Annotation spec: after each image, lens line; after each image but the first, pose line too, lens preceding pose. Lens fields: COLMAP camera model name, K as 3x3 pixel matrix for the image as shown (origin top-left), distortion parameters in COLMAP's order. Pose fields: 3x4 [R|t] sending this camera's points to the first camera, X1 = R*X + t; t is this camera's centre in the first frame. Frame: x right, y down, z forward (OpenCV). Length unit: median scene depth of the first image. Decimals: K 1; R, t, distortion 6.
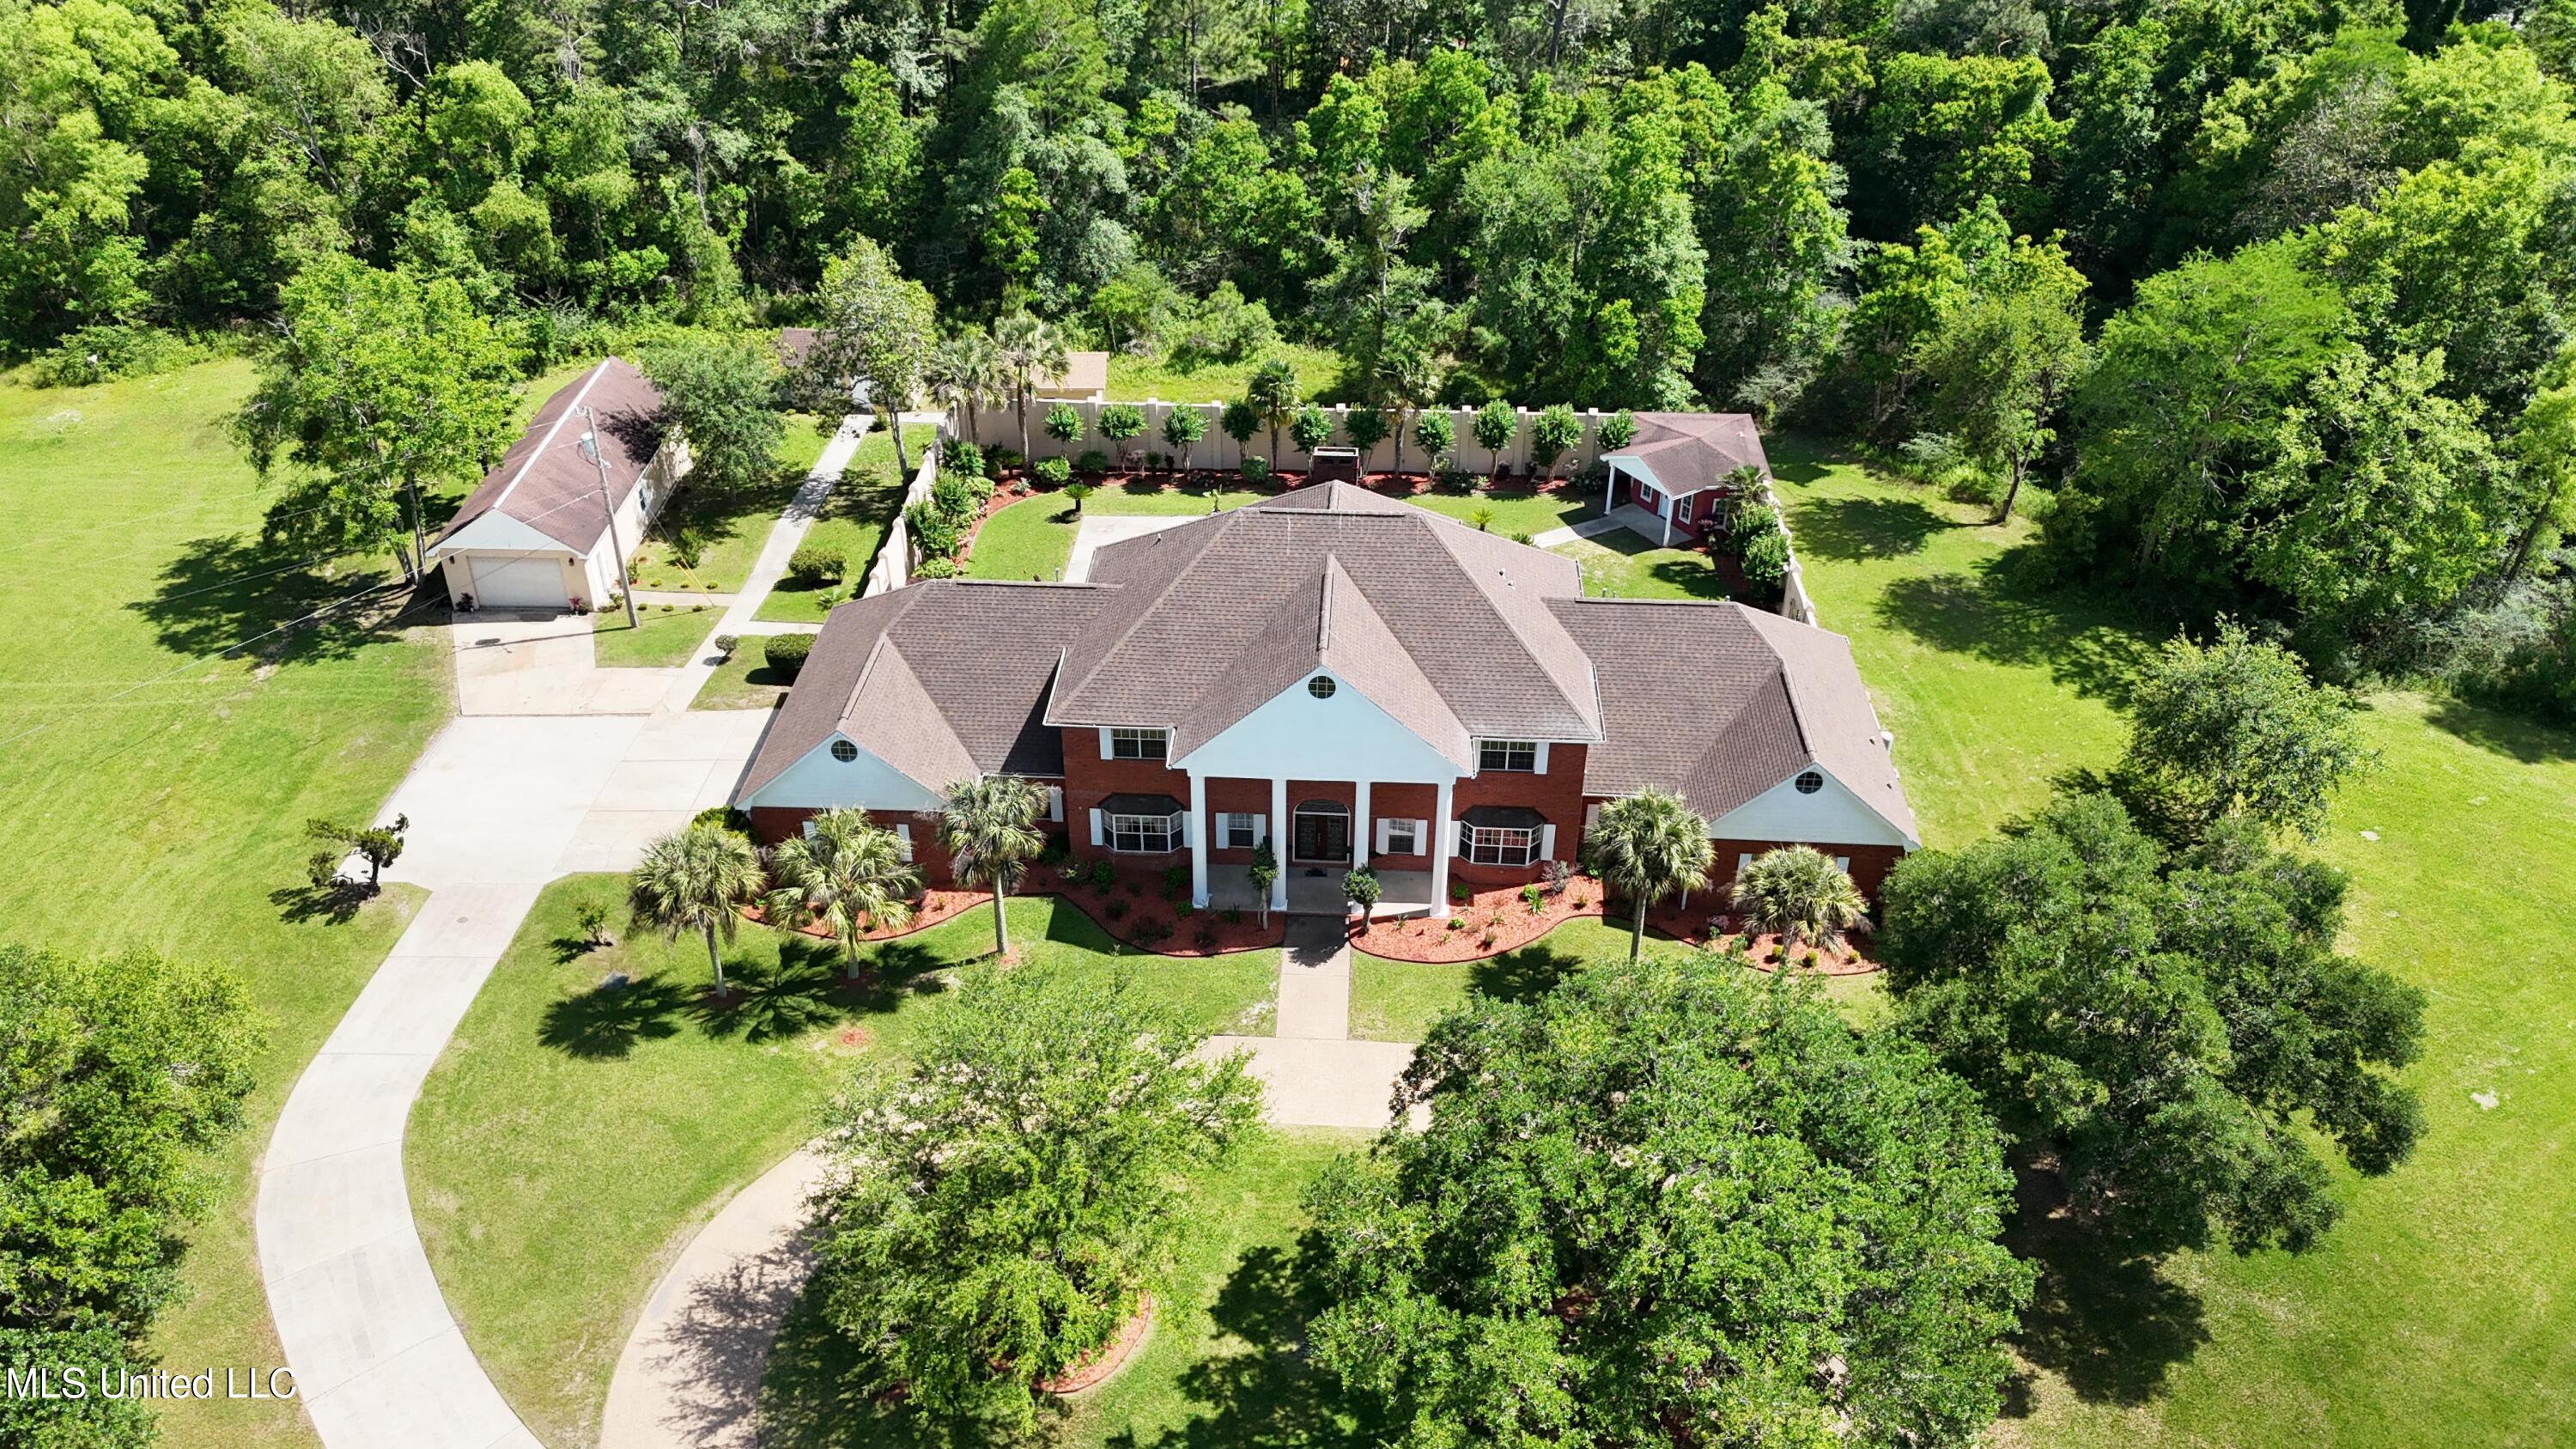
lens RADIAL K [[1901.5, 0, 1288.0], [0, 1901.5, 724.5], [0, 0, 1]] dist [0.060330, -0.046417]
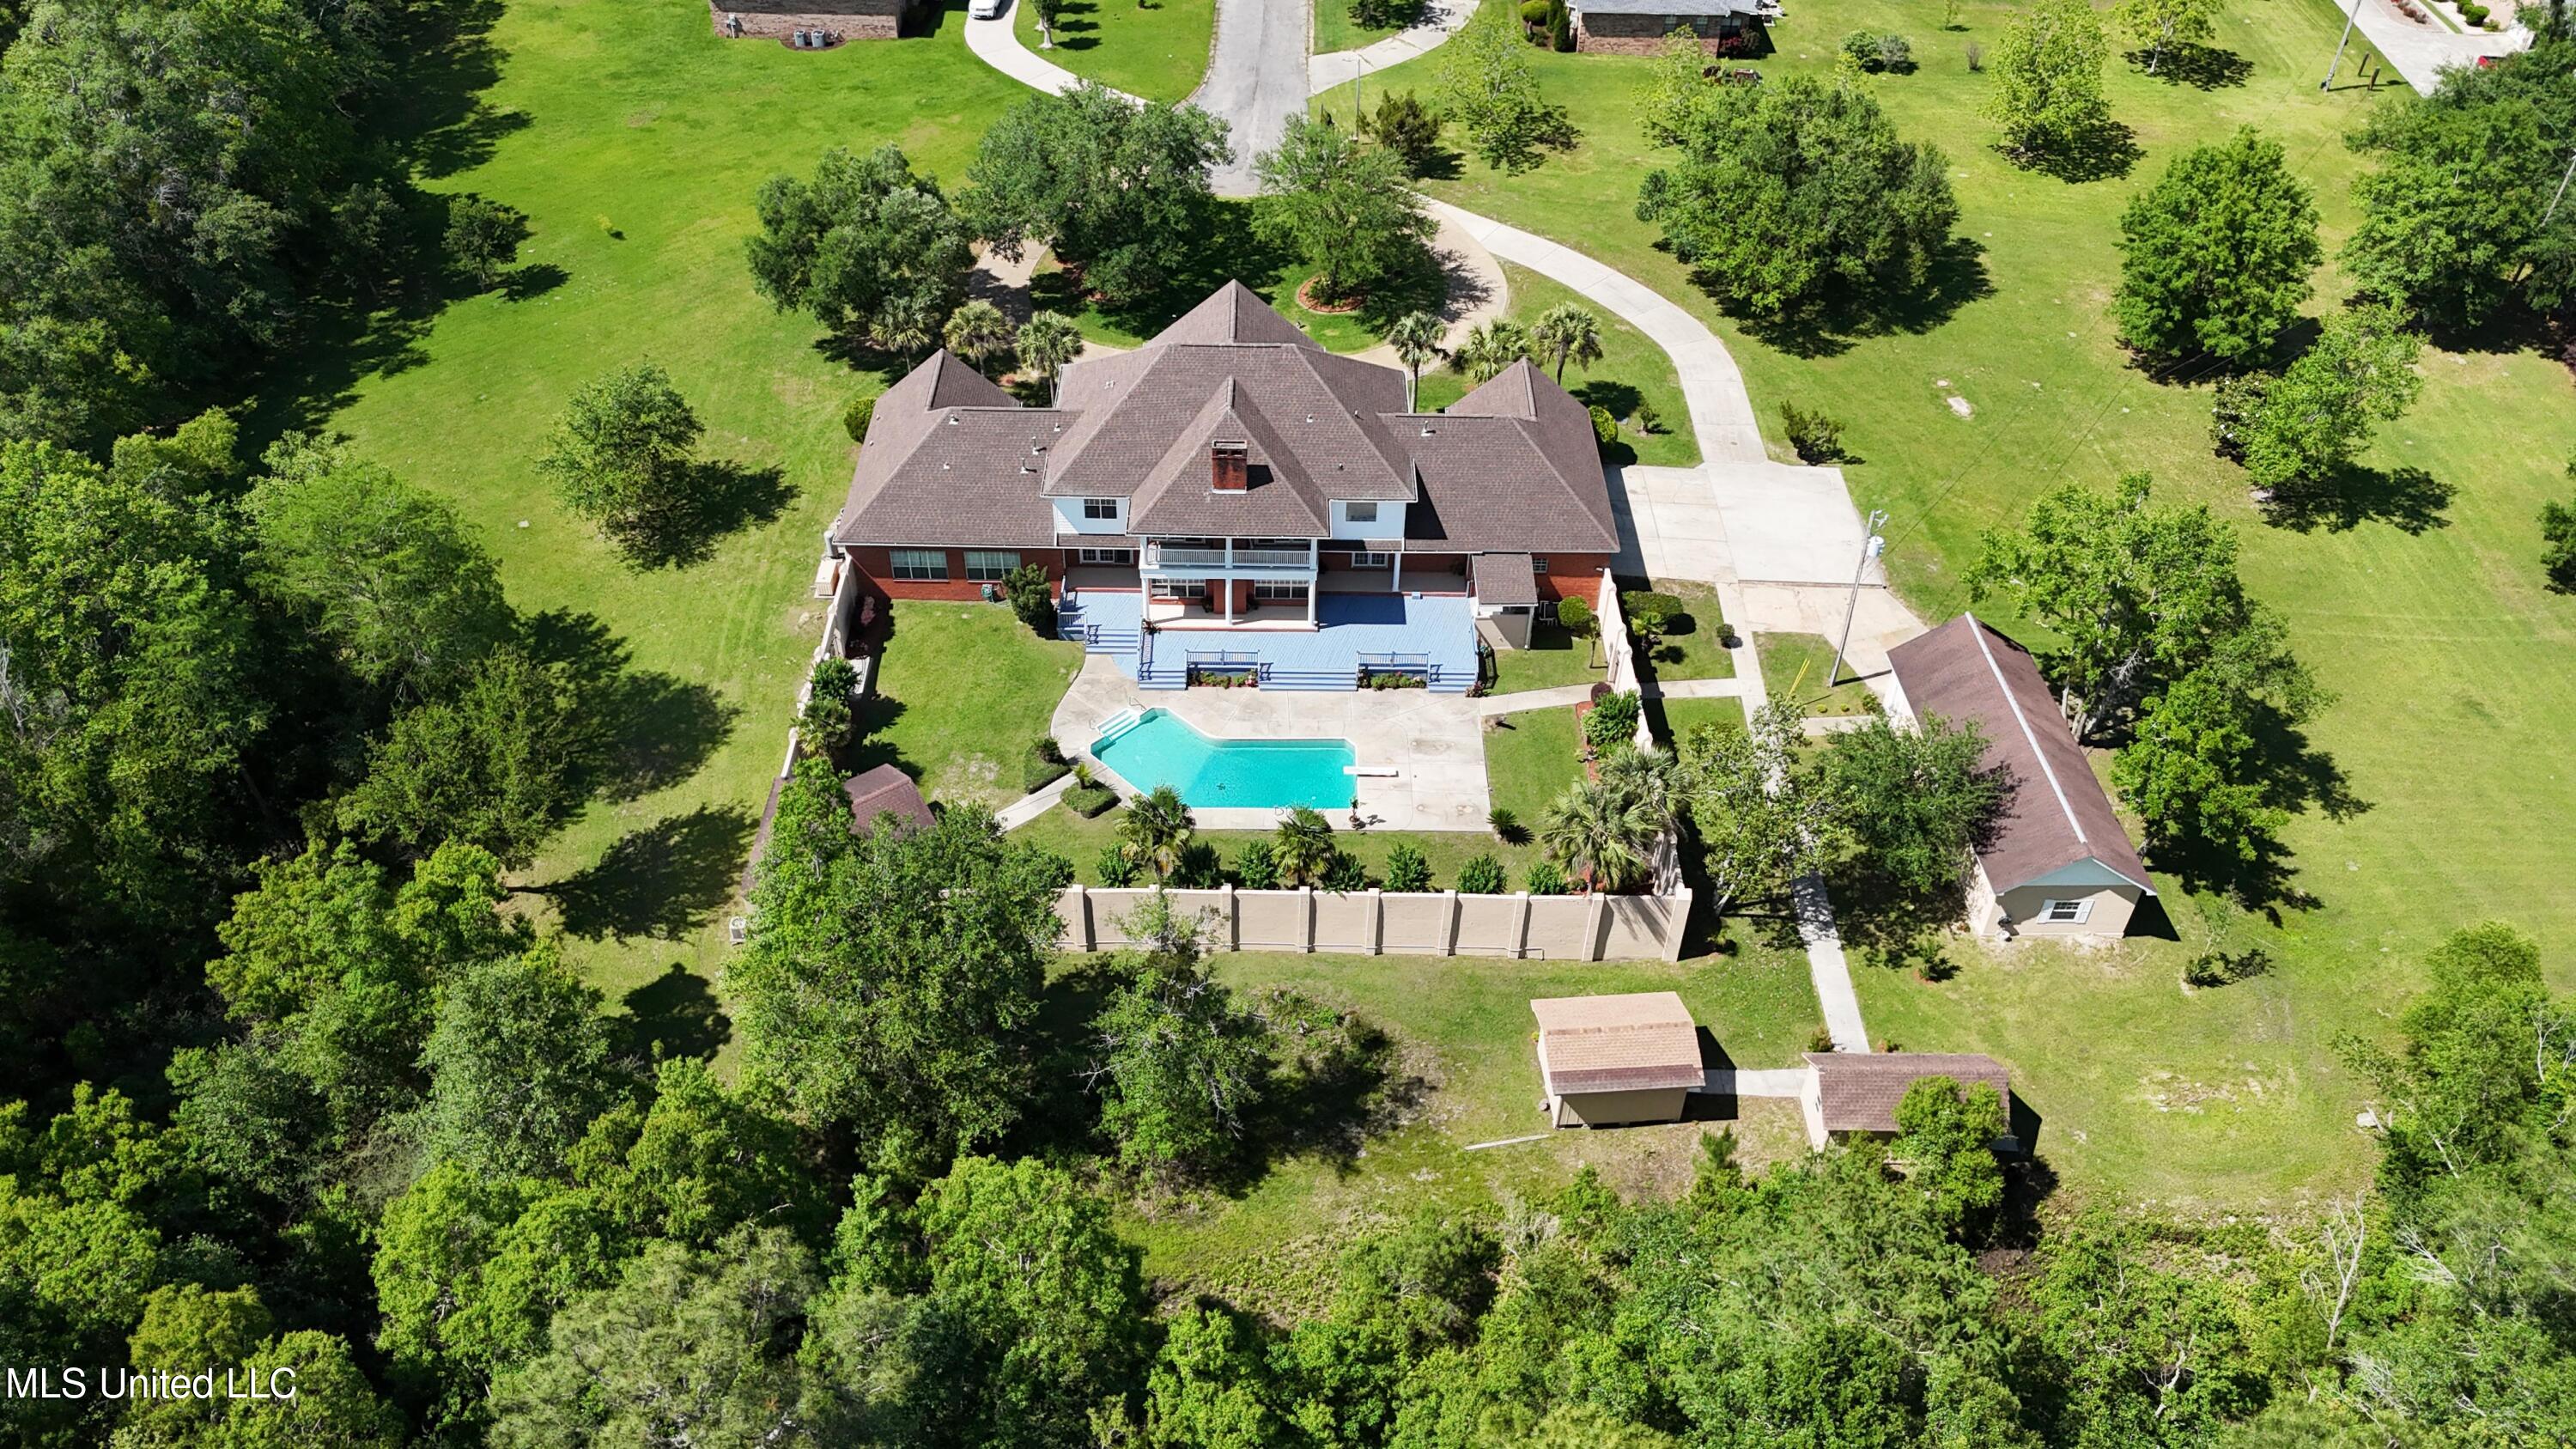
lens RADIAL K [[1901.5, 0, 1288.0], [0, 1901.5, 724.5], [0, 0, 1]] dist [0.060330, -0.046417]
pose [[-0.998140, 0.019482, -0.057766, 0.065424], [-0.050844, 0.256775, 0.965133, -1.347731], [0.033636, 0.966275, -0.255307, 1.540836]]
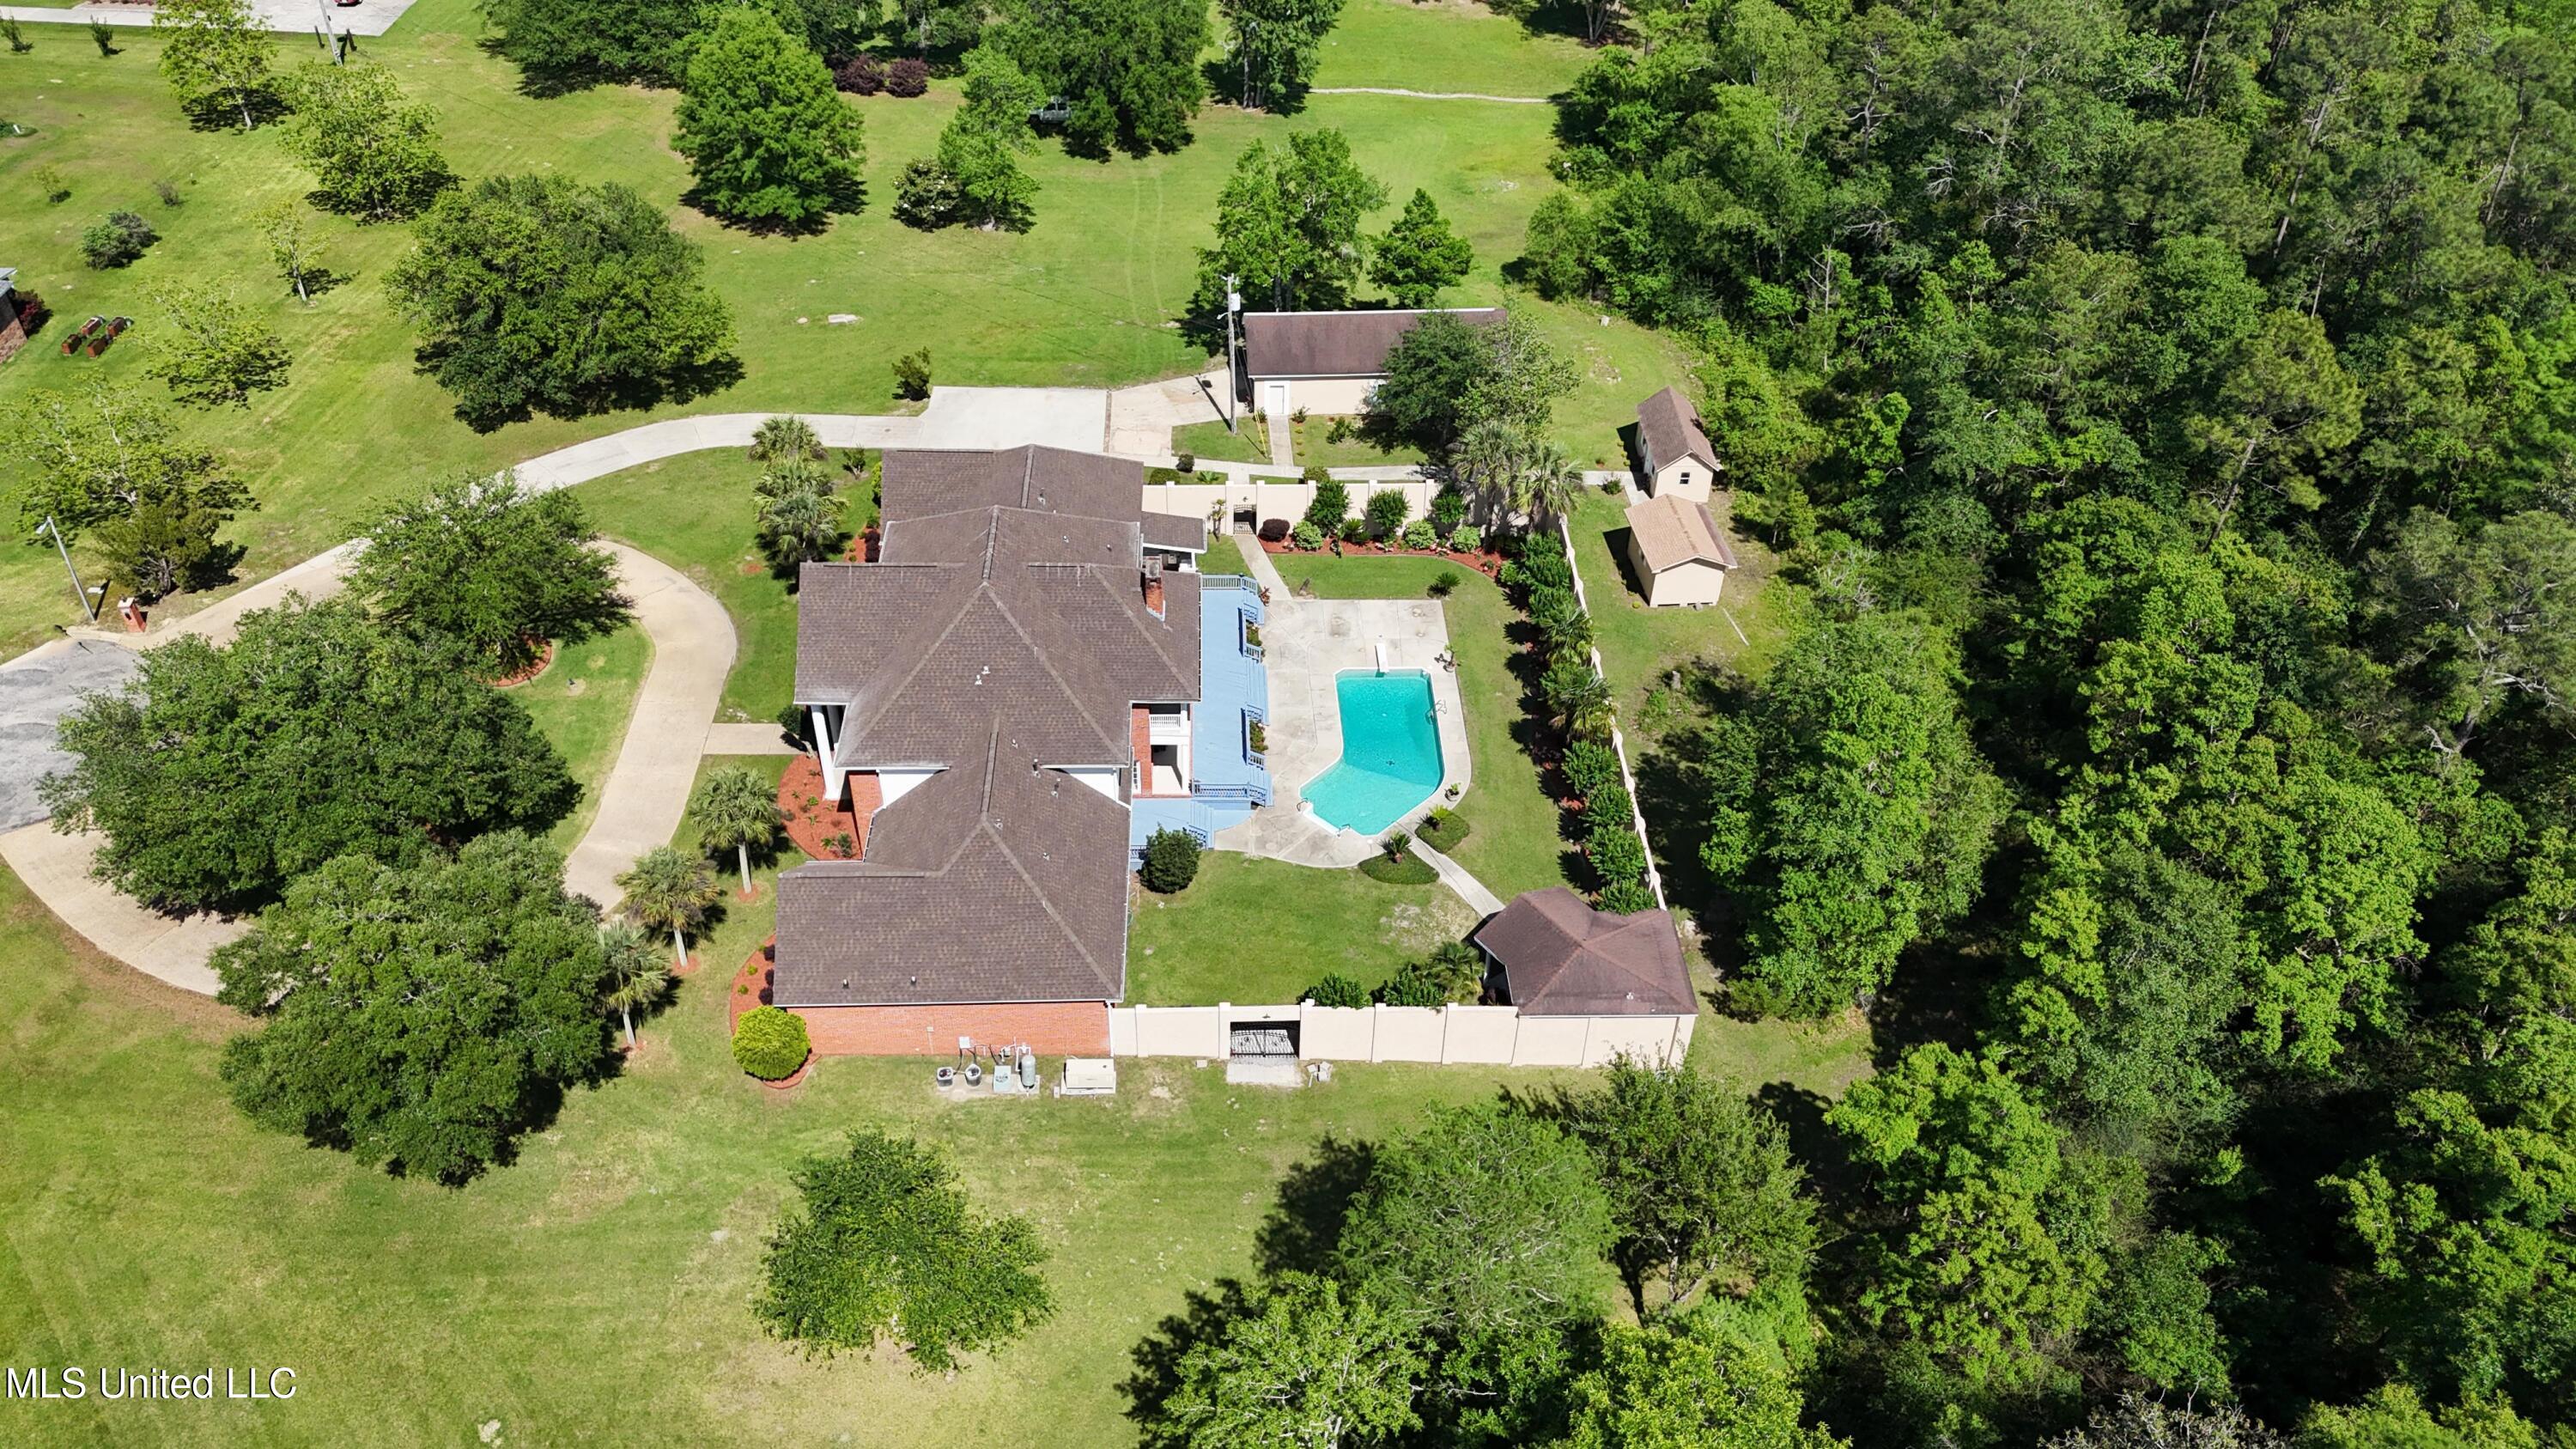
lens RADIAL K [[1901.5, 0, 1288.0], [0, 1901.5, 724.5], [0, 0, 1]] dist [0.060330, -0.046417]
pose [[0.085303, 0.636039, -0.766928, 1.037265], [-0.570042, 0.662463, 0.485999, -0.723883], [0.817175, 0.395724, 0.419079, 0.623903]]
